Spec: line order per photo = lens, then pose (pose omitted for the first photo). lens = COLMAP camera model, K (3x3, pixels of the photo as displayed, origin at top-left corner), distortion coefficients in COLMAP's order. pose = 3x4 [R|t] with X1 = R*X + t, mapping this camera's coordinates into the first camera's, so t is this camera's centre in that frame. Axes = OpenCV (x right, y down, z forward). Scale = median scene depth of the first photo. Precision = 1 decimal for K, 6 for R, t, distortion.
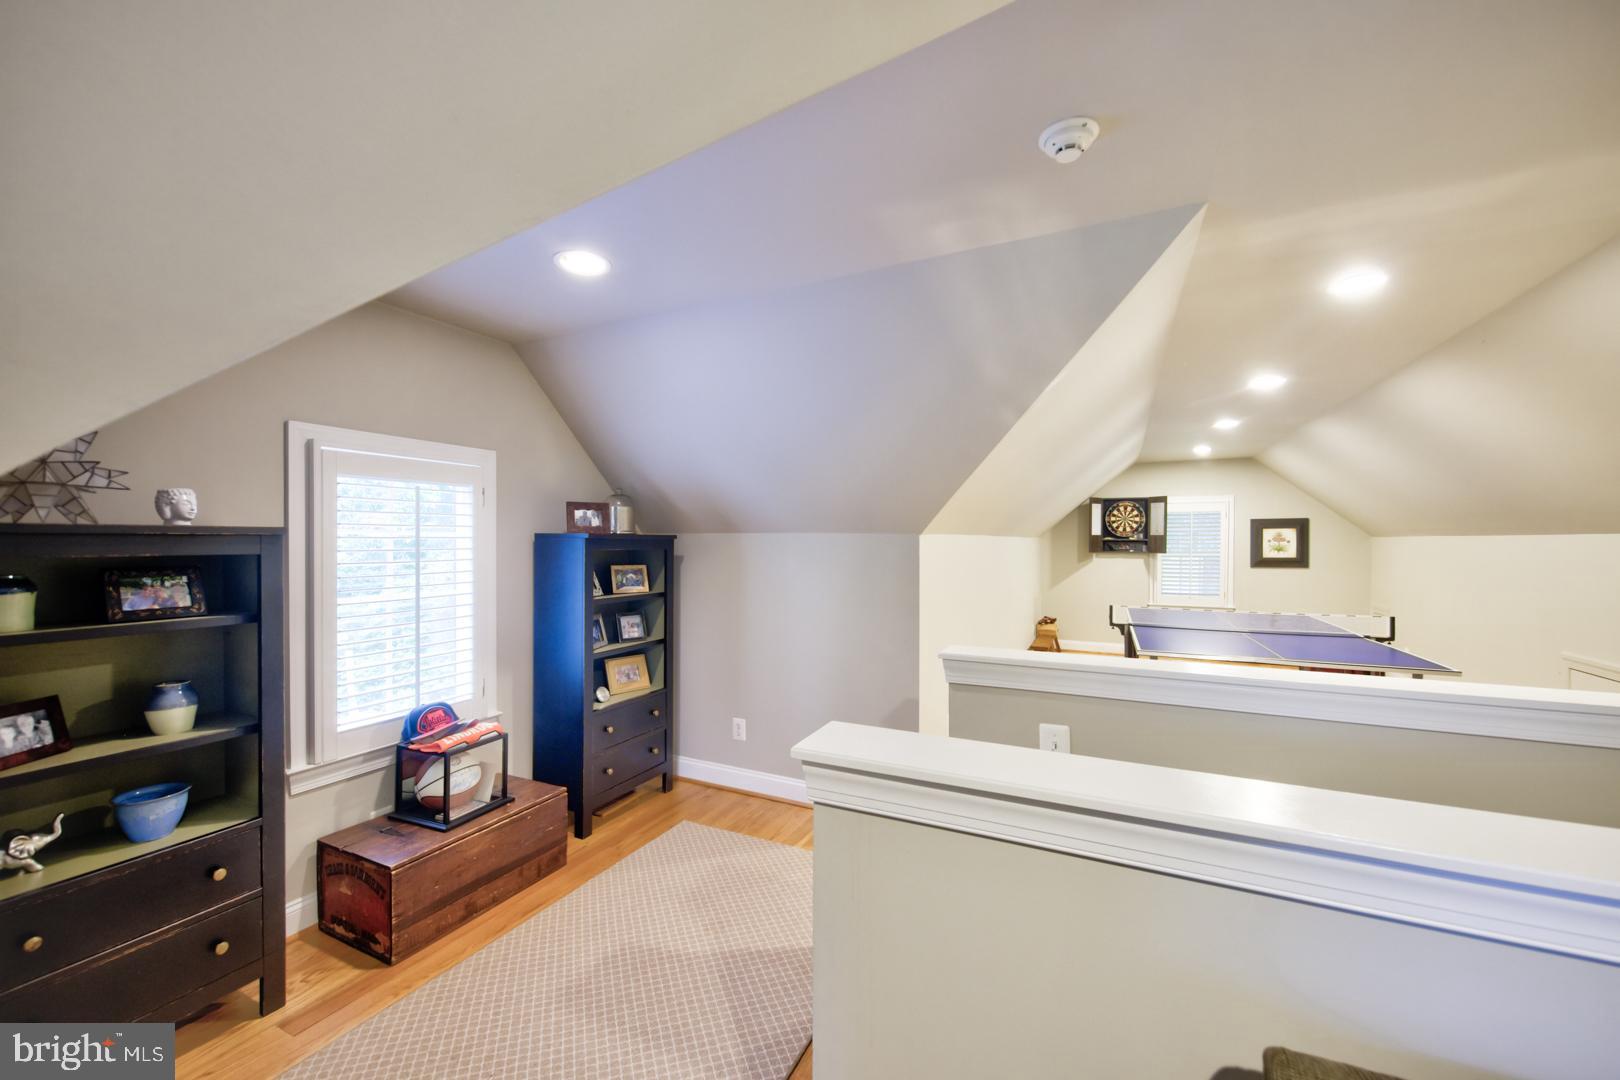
lens RADIAL K [[624.7, 0, 813.6], [0, 624.7, 542.9], [0, 0, 1]] dist [-0.001381, -0.000462]
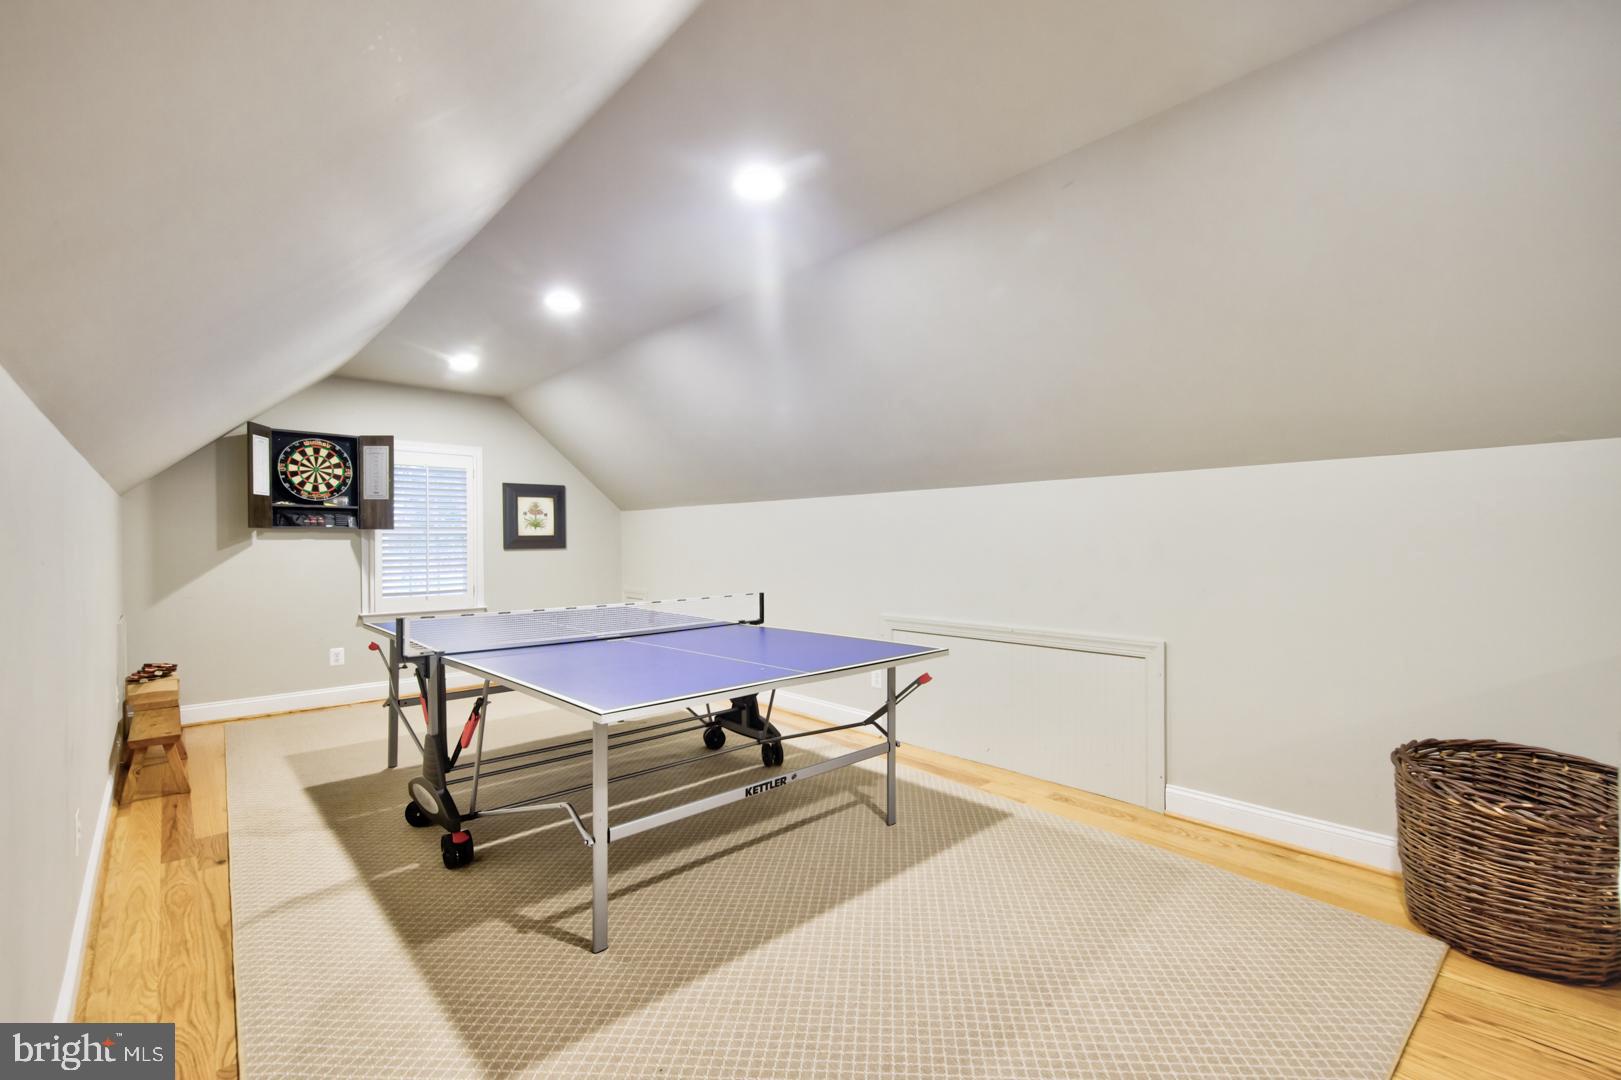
lens RADIAL K [[706.7, 0, 816.4], [0, 706.7, 544.5], [0, 0, 1]] dist [0.002612, 0.000227]
pose [[0.366396, -0.009342, 0.930412, 0.065813], [0.006986, 0.999949, 0.007289, 0.028597], [-0.930433, 0.003829, 0.366442, 0.343597]]
